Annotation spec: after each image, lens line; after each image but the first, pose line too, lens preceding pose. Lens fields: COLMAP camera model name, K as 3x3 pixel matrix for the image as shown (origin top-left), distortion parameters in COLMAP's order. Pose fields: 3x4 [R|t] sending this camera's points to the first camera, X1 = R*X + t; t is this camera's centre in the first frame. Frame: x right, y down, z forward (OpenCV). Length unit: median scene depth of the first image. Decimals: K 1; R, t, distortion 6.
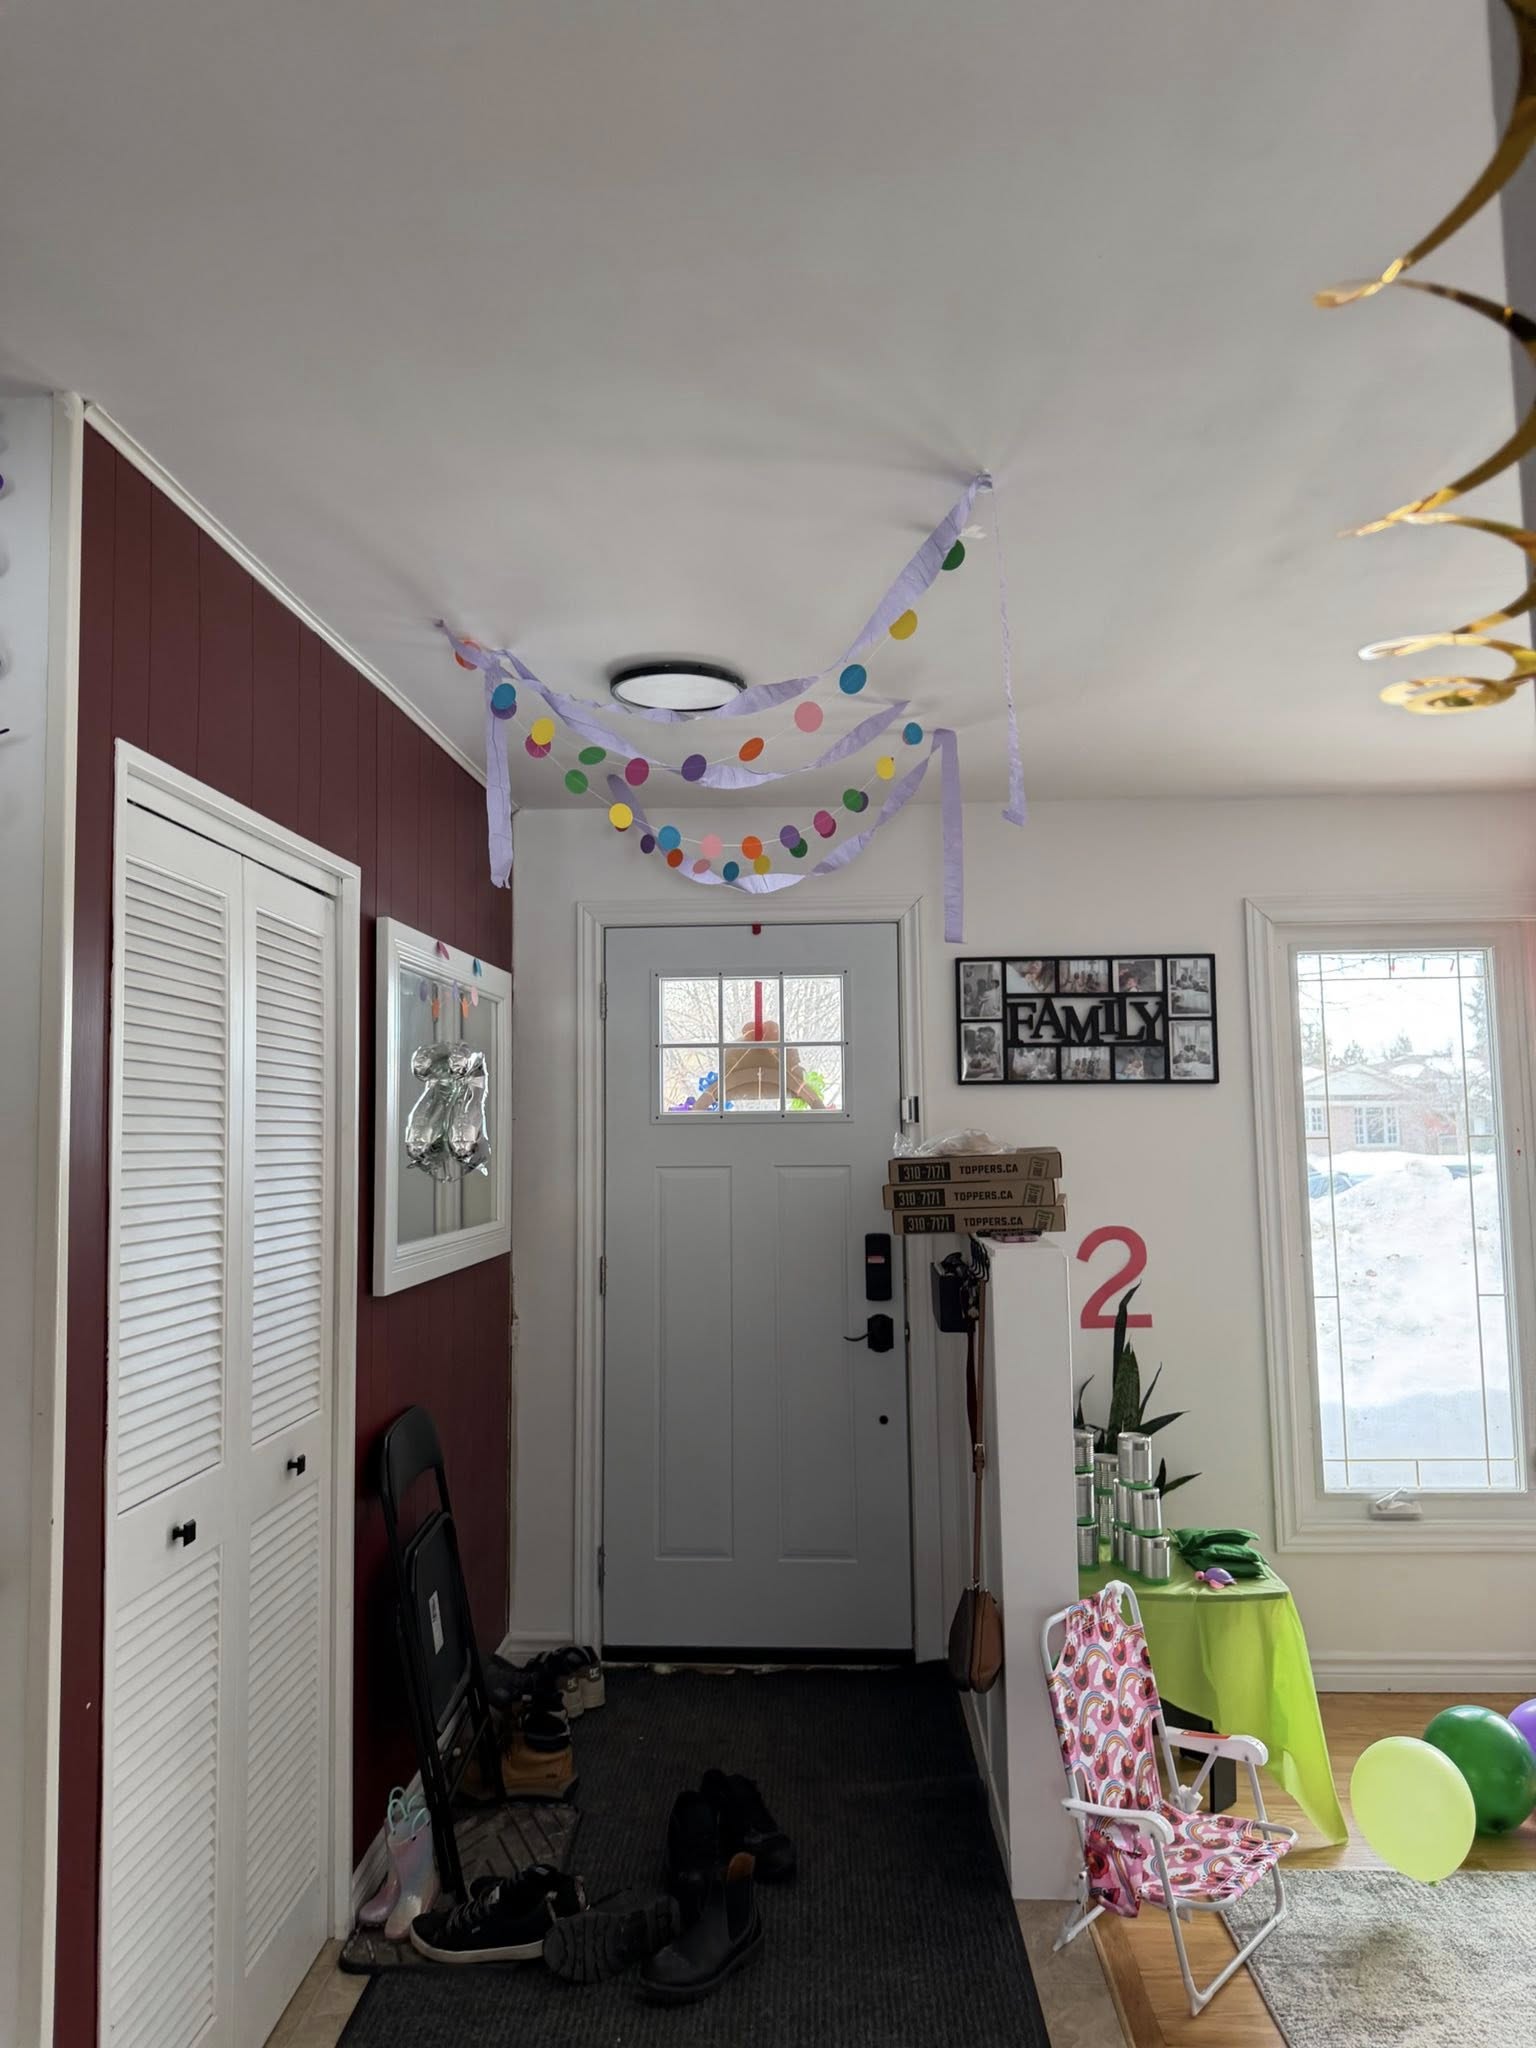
lens RADIAL K [[1423.7, 0, 753.9], [0, 1423.7, 1018.8], [0, 0, 1]] dist [0.031698, -0.051088]
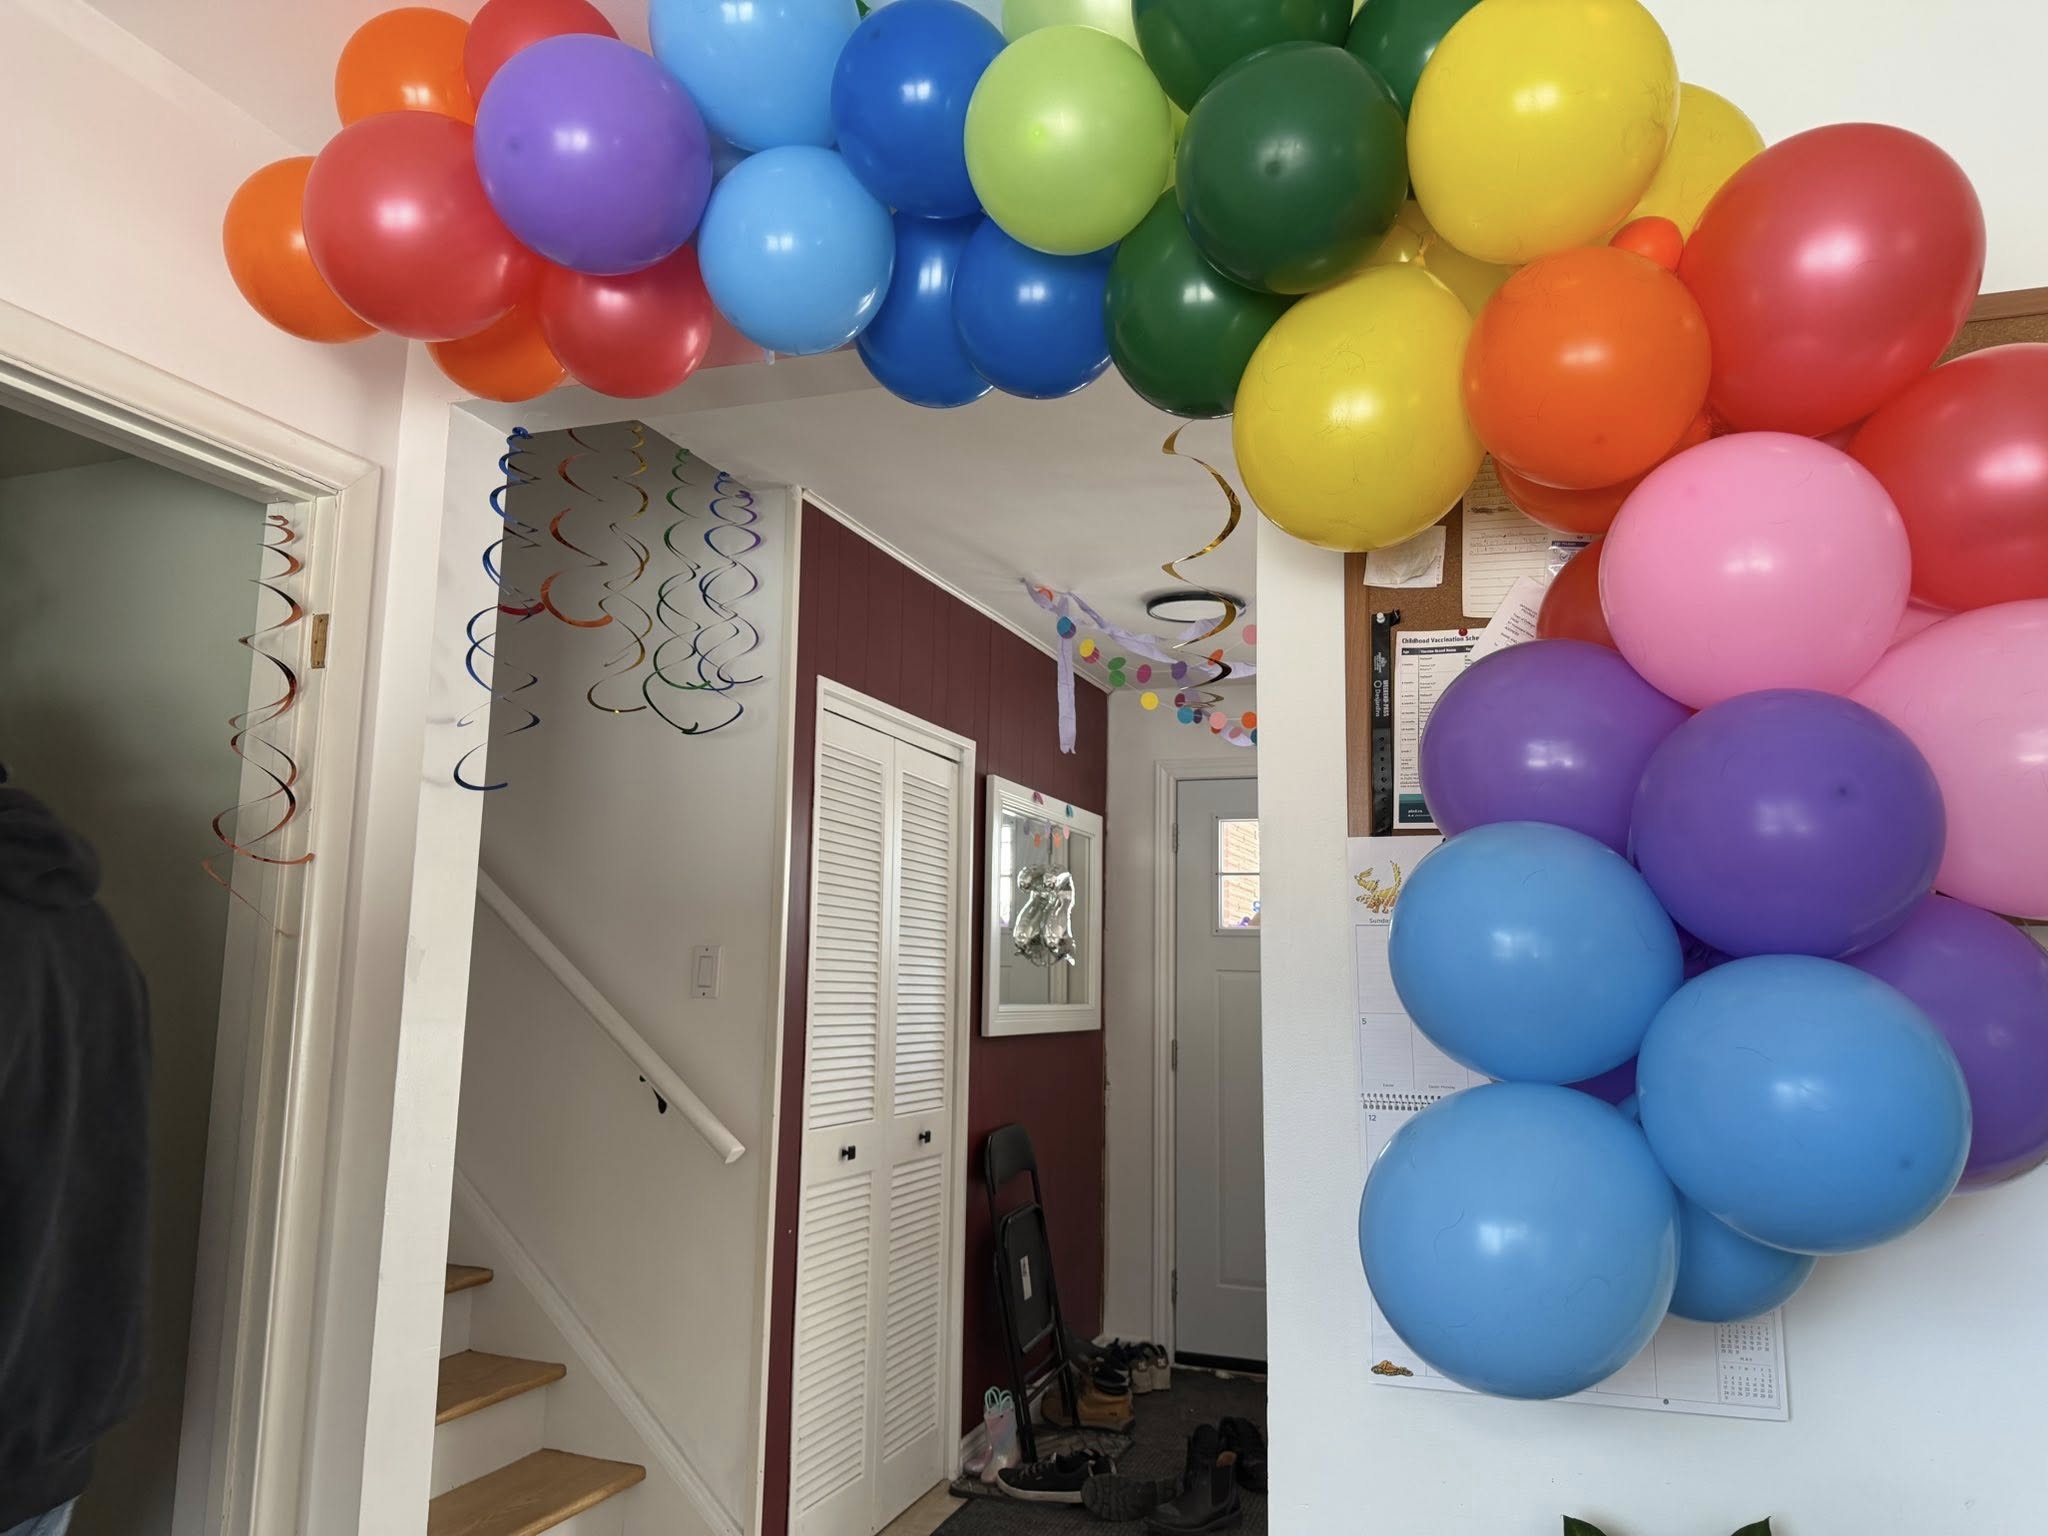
lens RADIAL K [[1423.7, 0, 1011.6], [0, 1423.7, 763.7], [0, 0, 1]] dist [0.031698, -0.051088]
pose [[0.952430, -0.019380, -0.304139, 0.204518], [-0.004941, 0.996863, -0.078994, 0.032025], [0.304716, 0.076739, 0.949347, -0.379465]]
